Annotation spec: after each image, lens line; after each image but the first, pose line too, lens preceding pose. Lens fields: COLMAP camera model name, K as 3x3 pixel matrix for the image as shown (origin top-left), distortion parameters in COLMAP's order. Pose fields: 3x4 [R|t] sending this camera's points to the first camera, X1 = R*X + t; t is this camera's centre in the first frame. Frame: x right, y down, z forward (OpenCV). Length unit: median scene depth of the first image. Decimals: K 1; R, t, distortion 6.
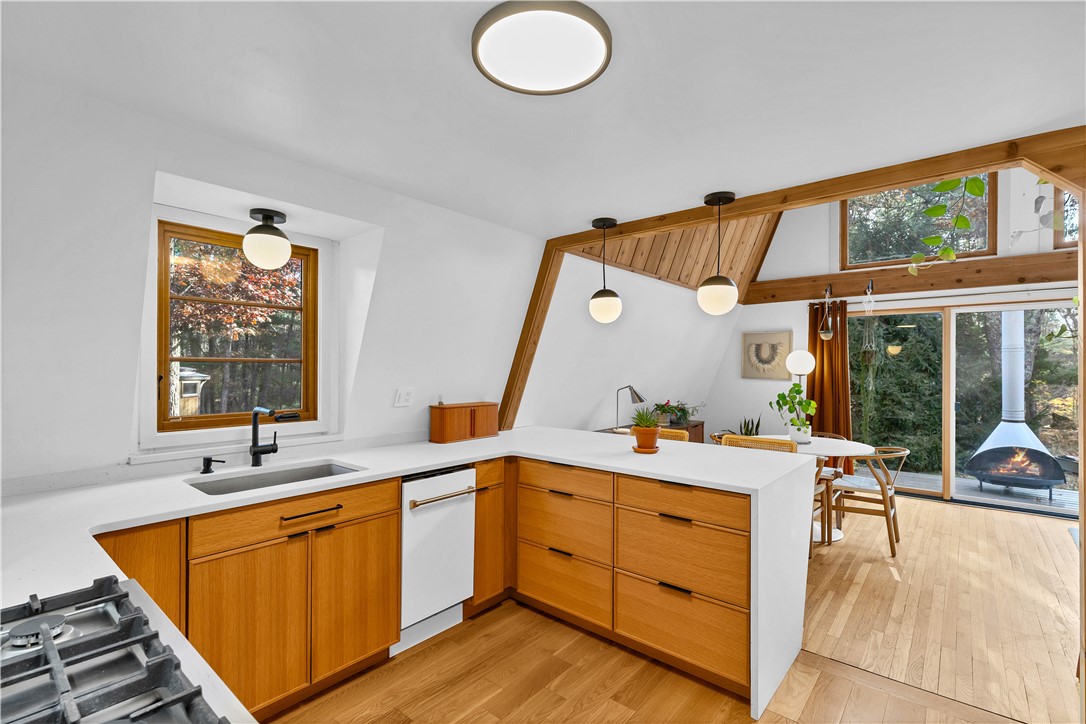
lens RADIAL K [[492.7, 0, 545.7], [0, 492.7, 364.9], [0, 0, 1]] dist [0.002250, 0.000889]
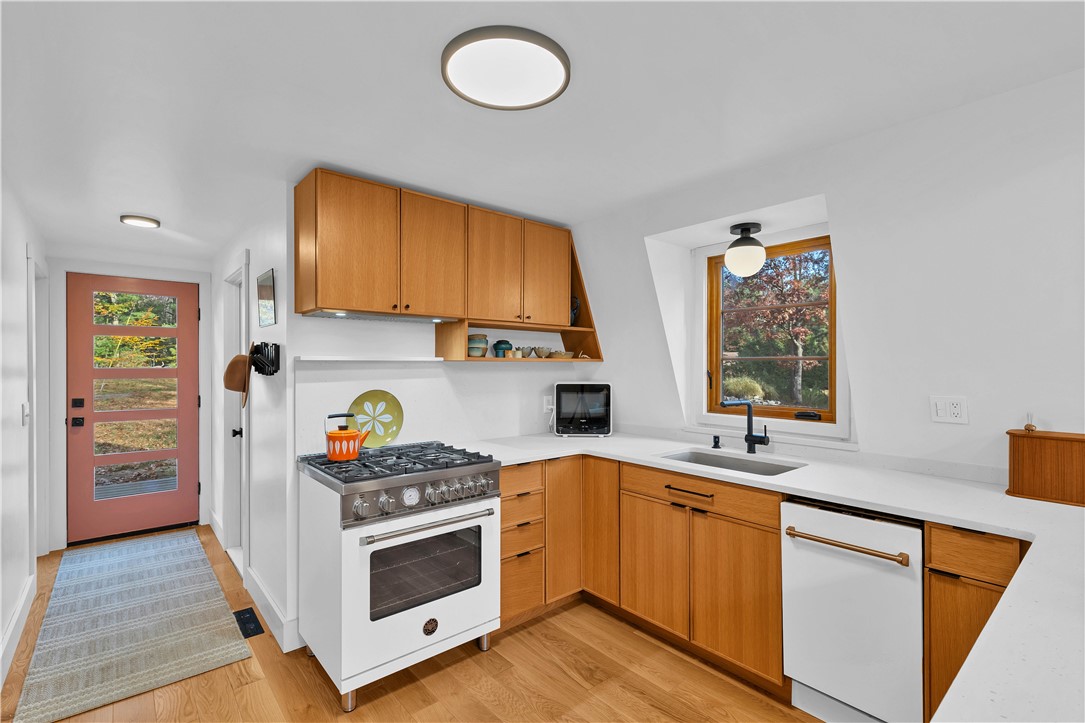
lens RADIAL K [[492.2, 0, 544.2], [0, 492.2, 363.4], [0, 0, 1]] dist [0.002250, 0.000889]
pose [[-0.161494, -0.005612, -0.986858, 0.607200], [0.001444, 0.999981, -0.005923, 0.007386], [0.986873, -0.002382, -0.161483, 0.728660]]
